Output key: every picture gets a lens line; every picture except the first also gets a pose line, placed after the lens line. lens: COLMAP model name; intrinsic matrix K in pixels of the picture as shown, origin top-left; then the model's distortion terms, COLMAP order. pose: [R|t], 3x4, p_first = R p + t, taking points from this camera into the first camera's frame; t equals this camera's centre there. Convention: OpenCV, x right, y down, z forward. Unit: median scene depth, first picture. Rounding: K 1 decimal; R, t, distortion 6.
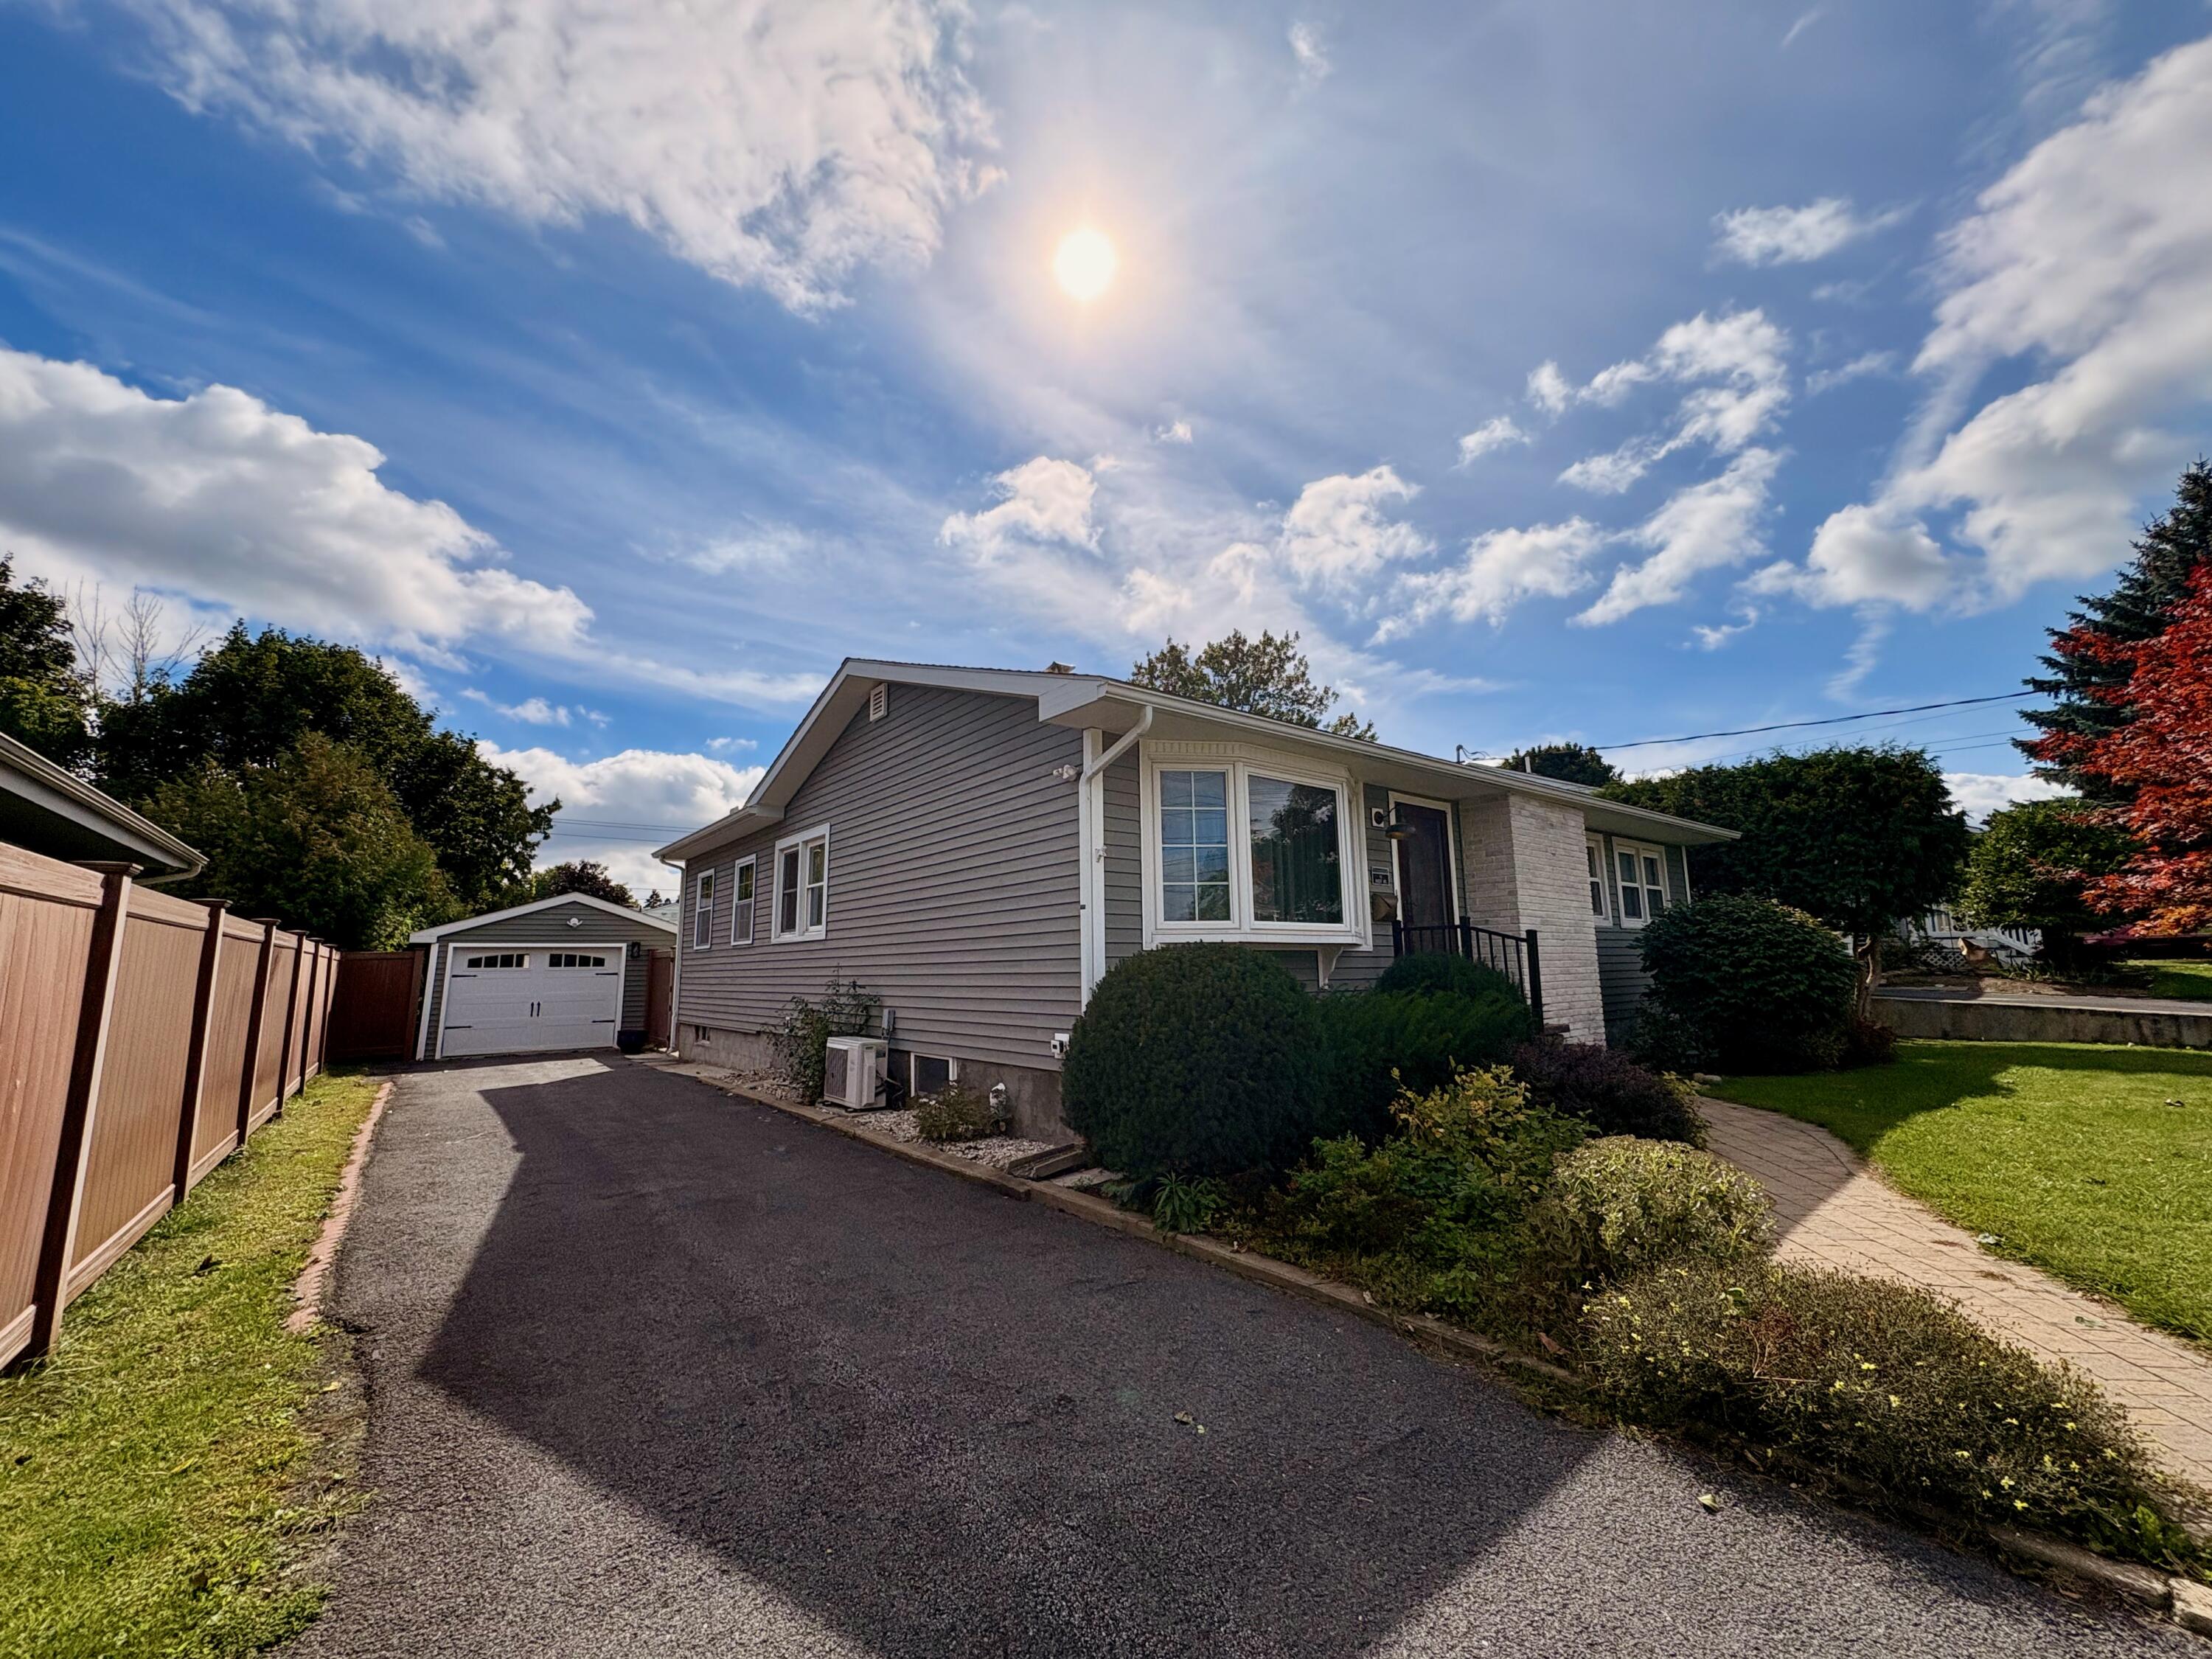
lens RADIAL K [[882.6, 0, 1111.5], [0, 882.6, 828.1], [0, 0, 1]] dist [-0.004315, 0.001297]
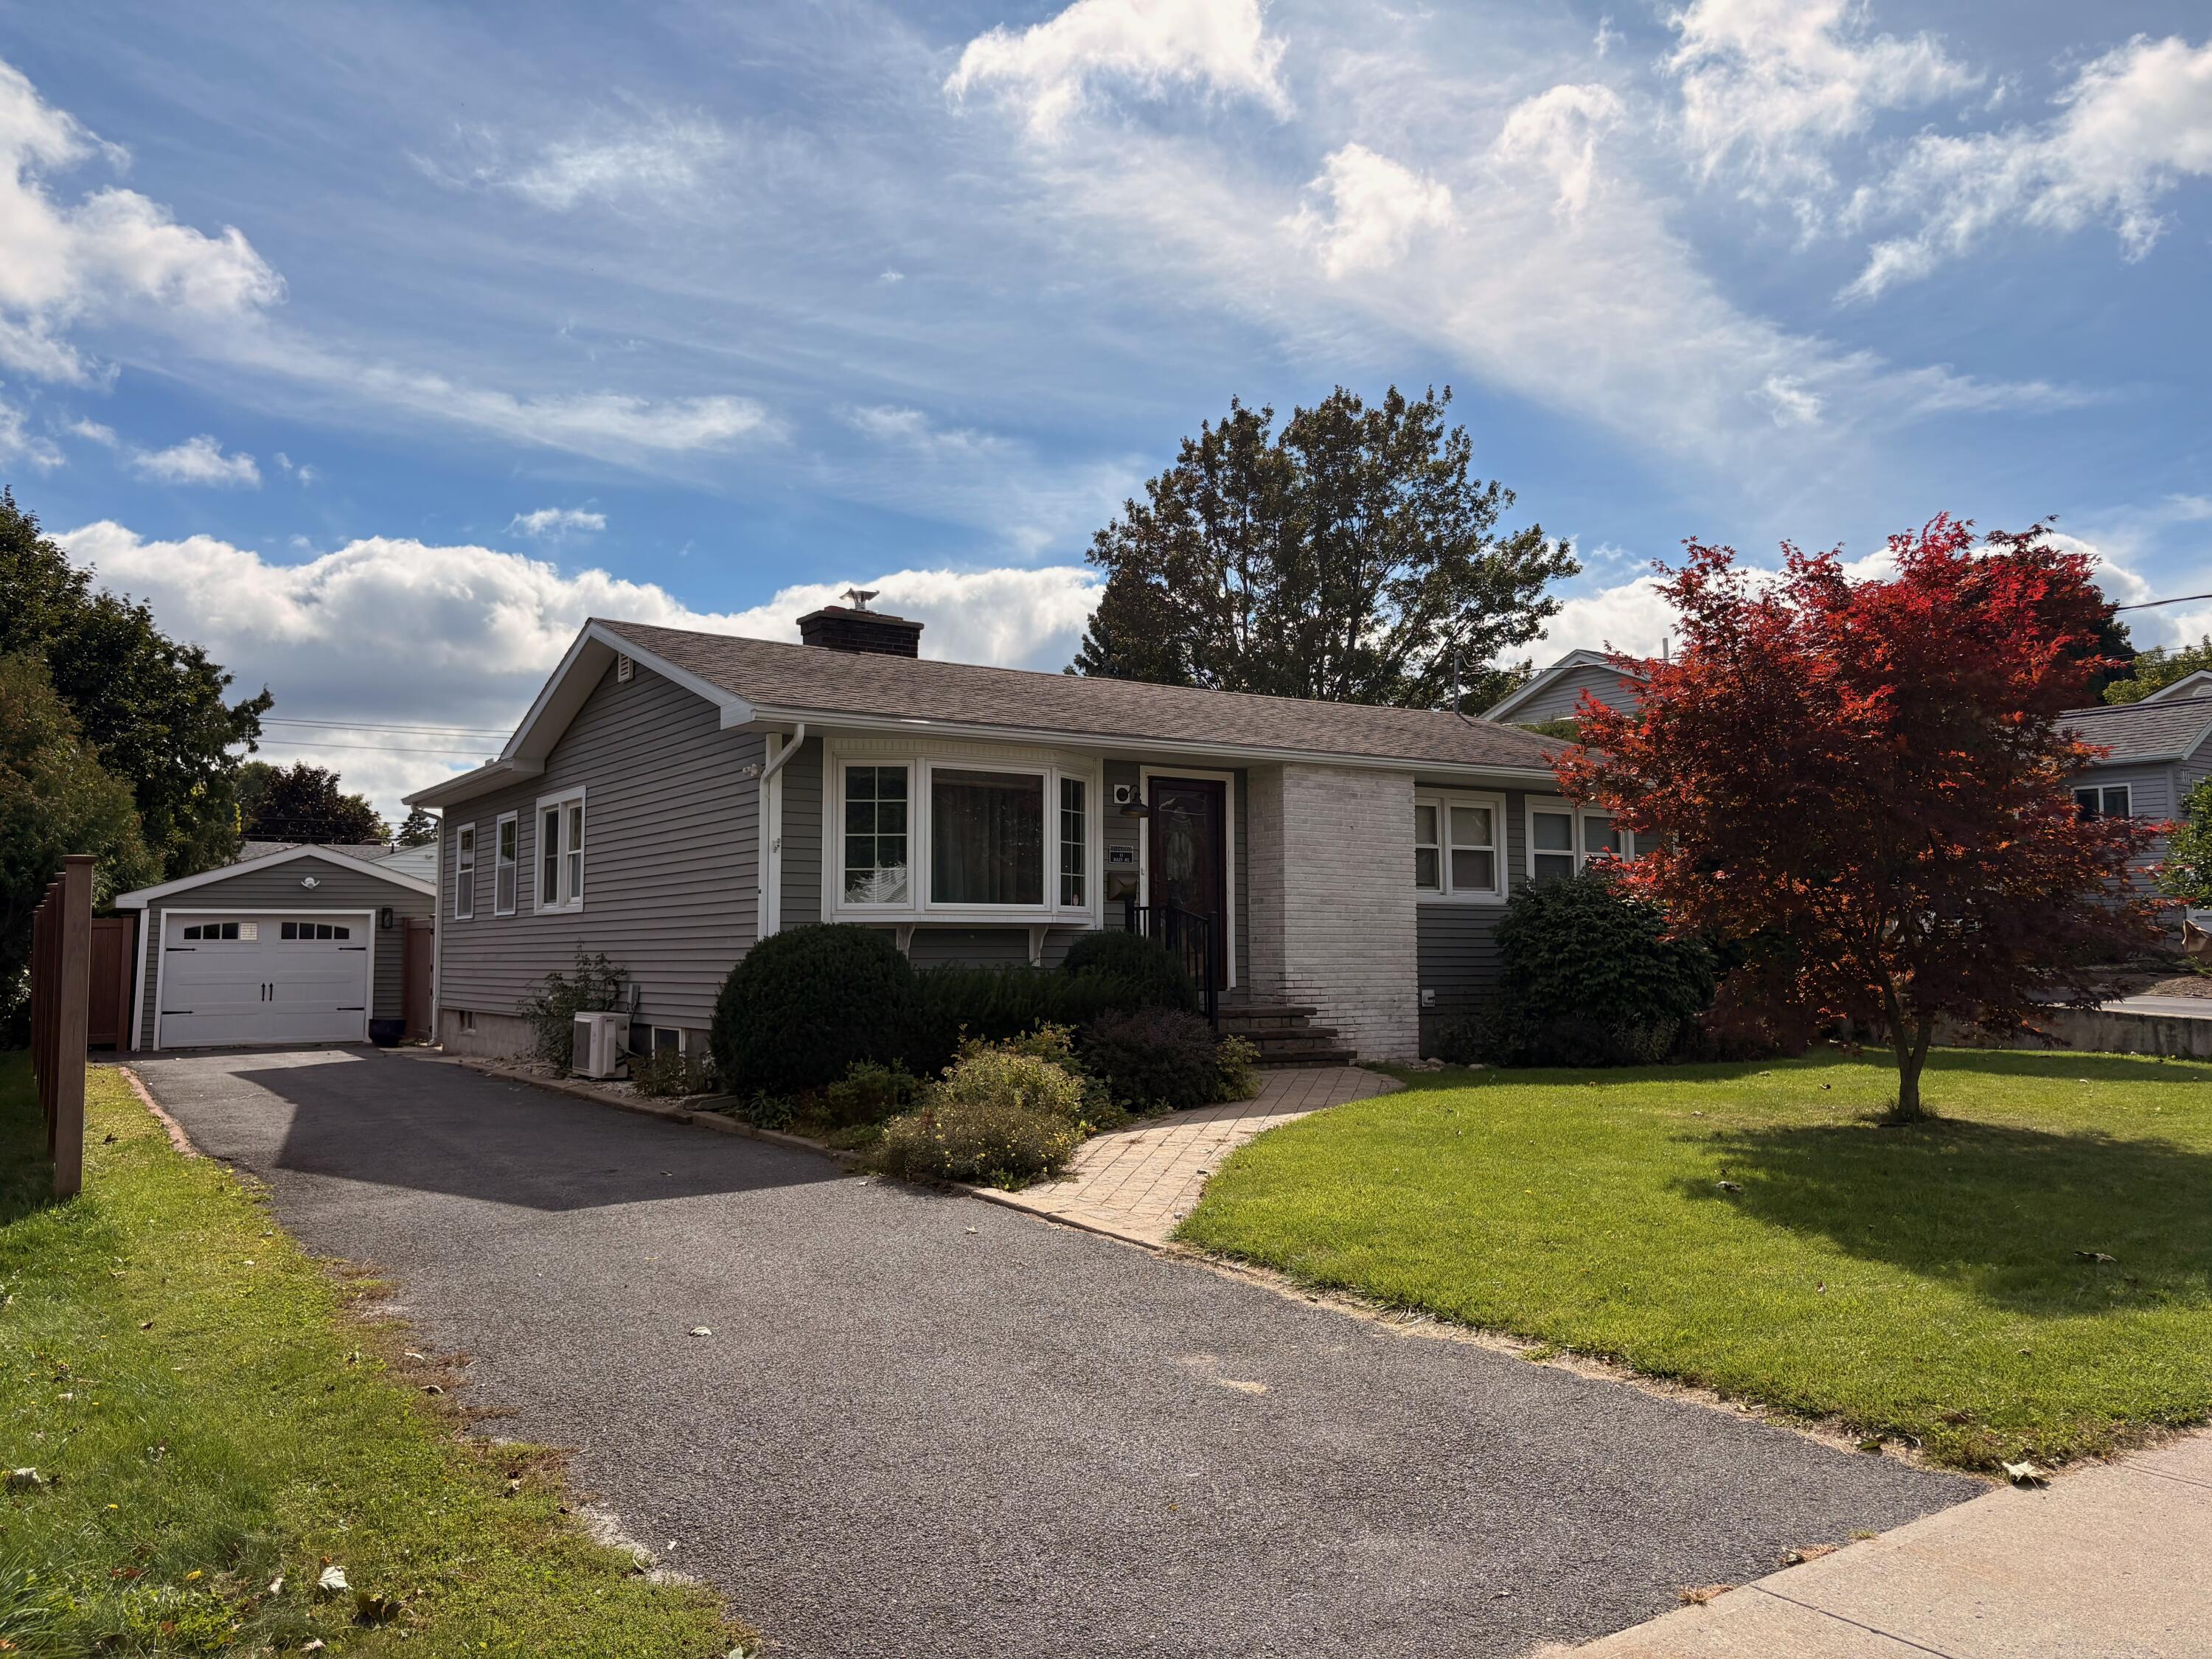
lens RADIAL K [[1669.4, 0, 1104.9], [0, 1669.4, 823.3], [0, 0, 1]] dist [0.020135, -0.005060]
pose [[0.996132, 0.004410, -0.087764, 0.262692], [0.002699, 0.996733, 0.080719, -0.075042], [0.087833, -0.080644, 0.992866, -0.482266]]
